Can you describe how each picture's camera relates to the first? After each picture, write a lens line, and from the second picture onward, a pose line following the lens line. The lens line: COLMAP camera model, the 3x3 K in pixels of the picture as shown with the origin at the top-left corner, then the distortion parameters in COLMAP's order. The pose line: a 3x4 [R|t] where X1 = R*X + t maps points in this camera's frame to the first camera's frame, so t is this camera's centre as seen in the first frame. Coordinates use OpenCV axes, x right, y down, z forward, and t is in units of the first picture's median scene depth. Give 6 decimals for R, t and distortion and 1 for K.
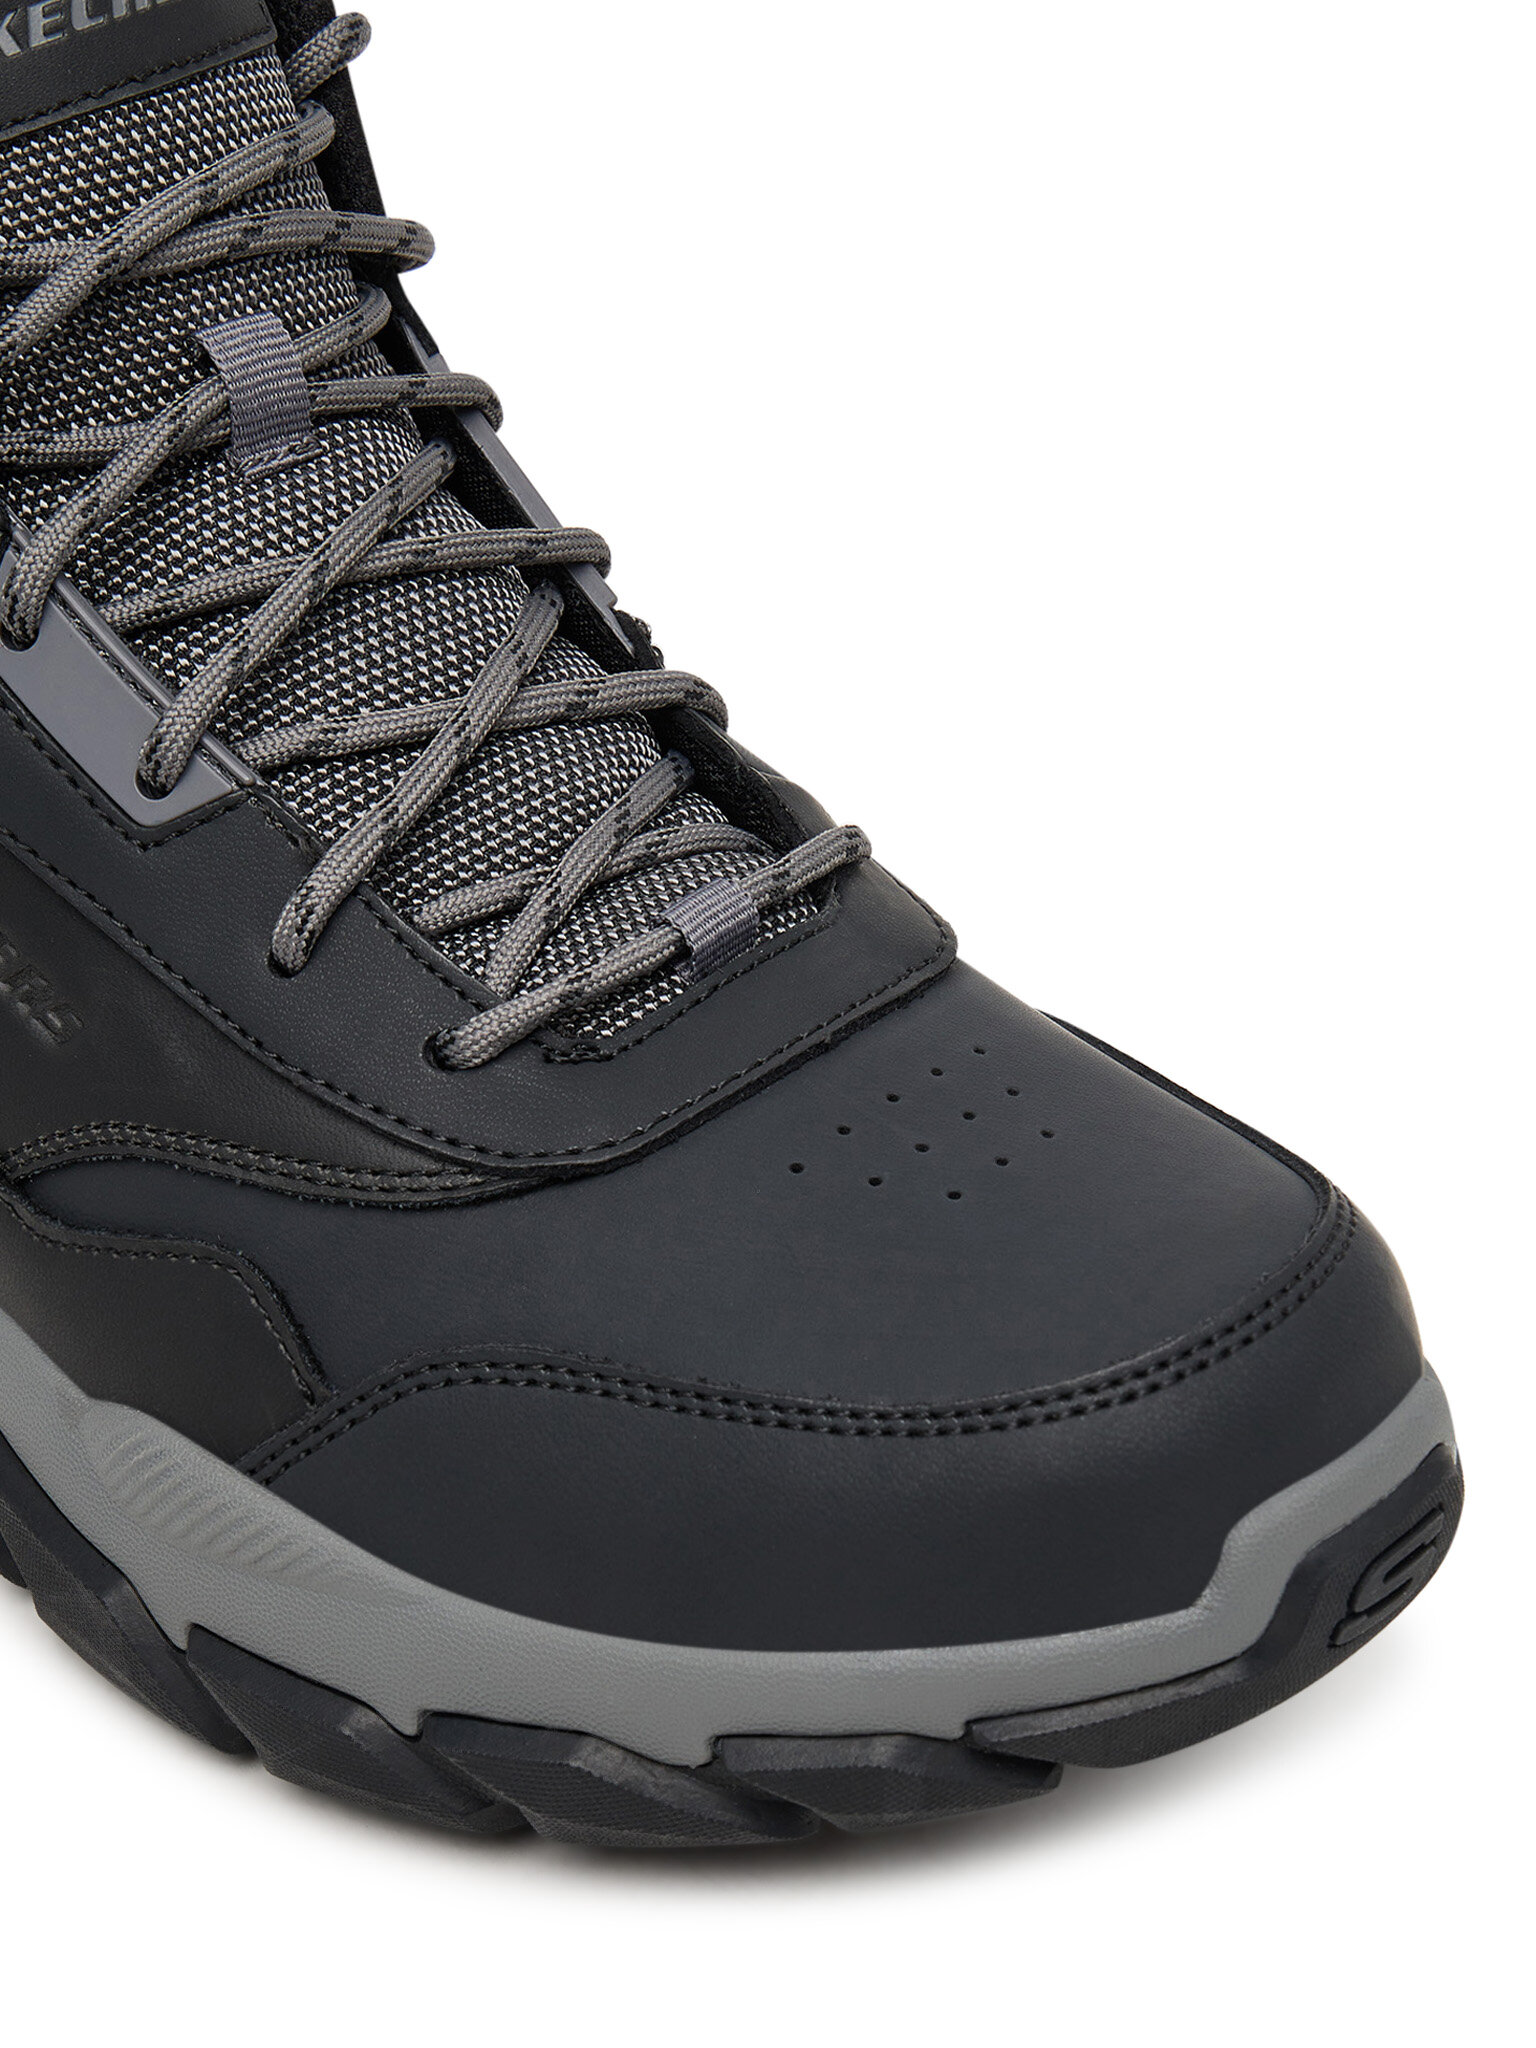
lens RADIAL K [[3664.3, 0, 768.0], [0, 3664.3, 1024.0], [0, 0, 1]] dist [-0.026359, -0.264527]
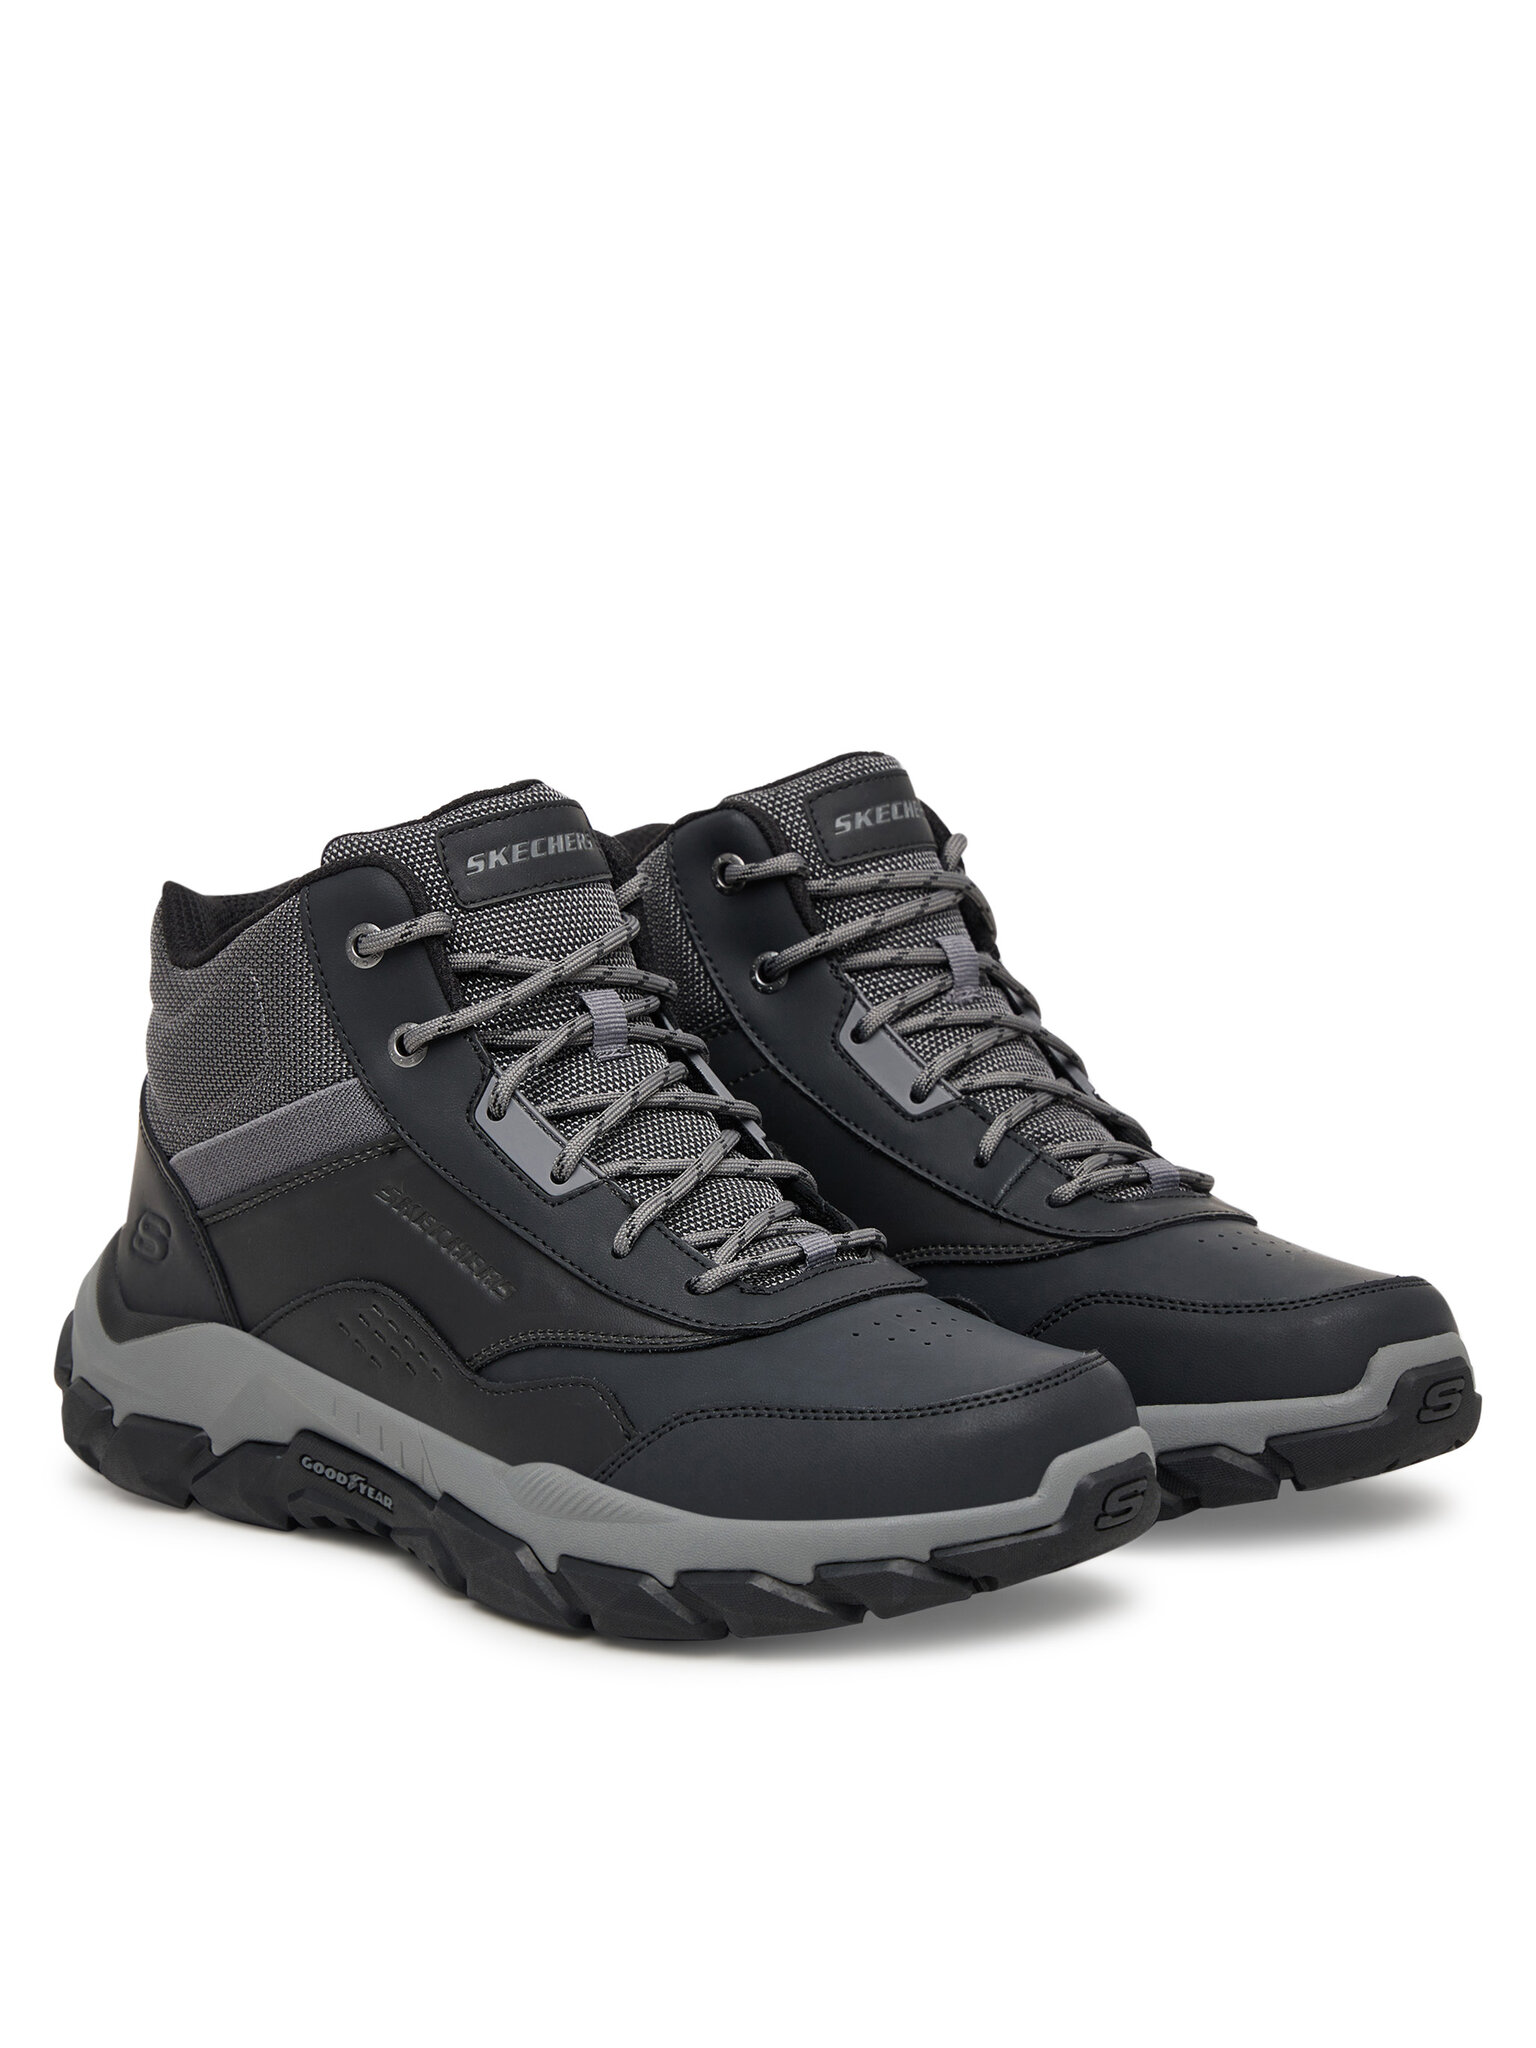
lens RADIAL K [[5181.4, 0, 768.0], [0, 5181.4, 1024.0], [0, 0, 1]] dist [-0.018462, -0.044616]
pose [[0.998939, 0.036899, 0.027547, -0.132015], [-0.024064, 0.928363, -0.370896, 0.981047], [-0.039259, 0.369840, 0.928266, -1.876686]]
